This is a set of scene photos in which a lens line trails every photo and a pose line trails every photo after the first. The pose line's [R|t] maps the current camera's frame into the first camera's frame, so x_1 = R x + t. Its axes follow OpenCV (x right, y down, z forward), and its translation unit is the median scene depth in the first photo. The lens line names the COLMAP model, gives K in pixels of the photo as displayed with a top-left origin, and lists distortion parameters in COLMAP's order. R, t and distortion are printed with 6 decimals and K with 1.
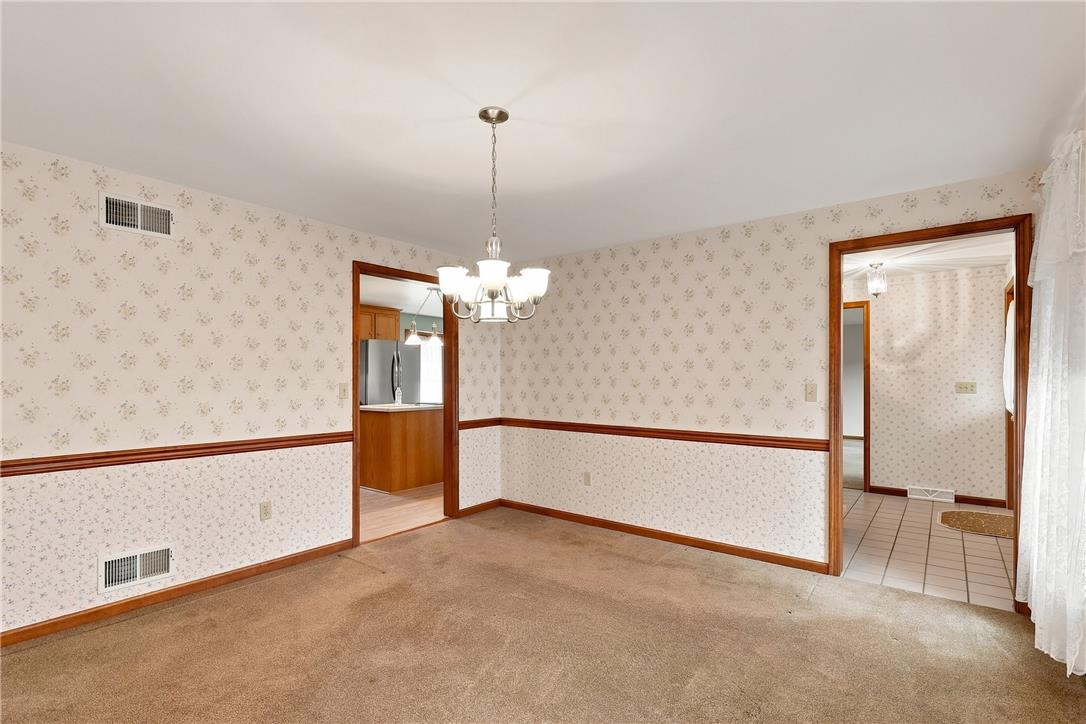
lens RADIAL K [[510.3, 0, 538.6], [0, 510.3, 381.5], [0, 0, 1]] dist [0.000284, 0.000112]
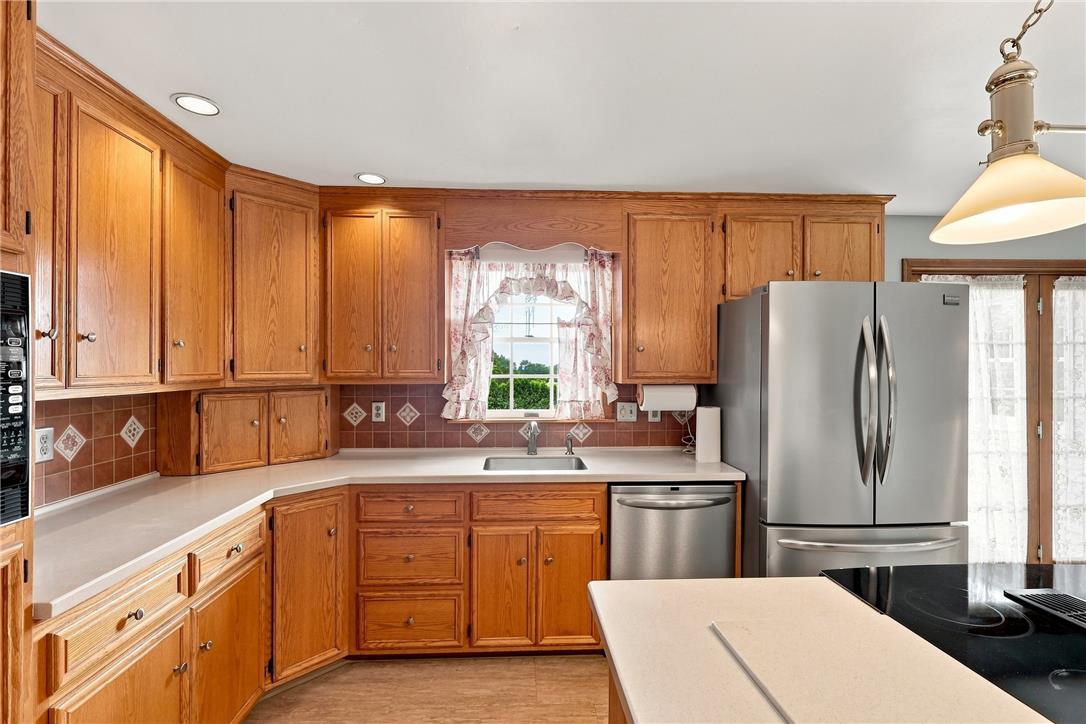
lens RADIAL K [[510.3, 0, 538.6], [0, 510.3, 381.5], [0, 0, 1]] dist [0.000284, 0.000112]
pose [[0.658708, 0.003968, -0.752388, -0.179173], [-0.005789, 0.999983, 0.000205, -0.018540], [0.752376, 0.004221, 0.658720, 0.644816]]
